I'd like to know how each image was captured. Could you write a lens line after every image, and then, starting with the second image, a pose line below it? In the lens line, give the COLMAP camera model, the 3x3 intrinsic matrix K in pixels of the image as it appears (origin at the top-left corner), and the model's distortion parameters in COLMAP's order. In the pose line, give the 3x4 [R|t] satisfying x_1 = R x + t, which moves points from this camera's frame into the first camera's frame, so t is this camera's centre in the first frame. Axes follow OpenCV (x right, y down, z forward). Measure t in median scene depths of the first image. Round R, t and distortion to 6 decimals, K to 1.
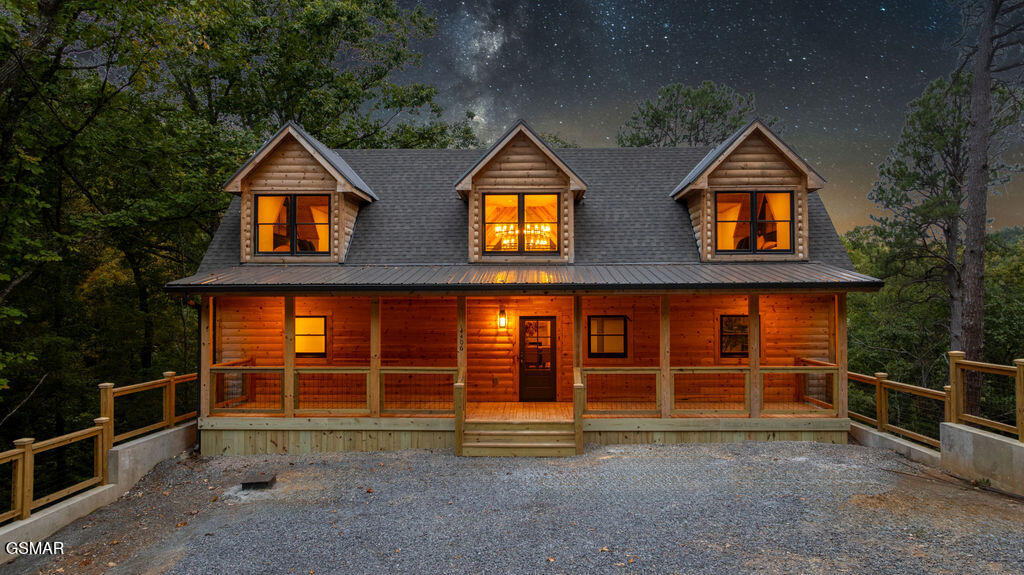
lens RADIAL K [[725.6, 0, 512.0], [0, 725.6, 287.5], [0, 0, 1]] dist [-0.015134, 0.005750]
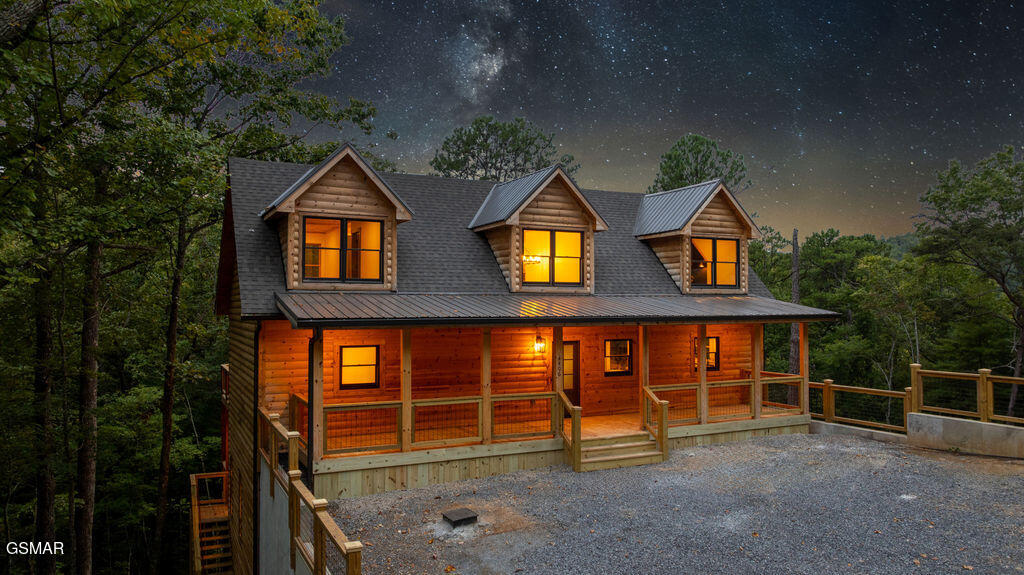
lens RADIAL K [[725.6, 0, 512.0], [0, 725.6, 287.5], [0, 0, 1]] dist [-0.015134, 0.005750]
pose [[0.882982, 0.014521, 0.469182, -0.562814], [-0.010981, 0.999887, -0.010280, -0.030581], [-0.469278, 0.003925, 0.883042, 0.055497]]
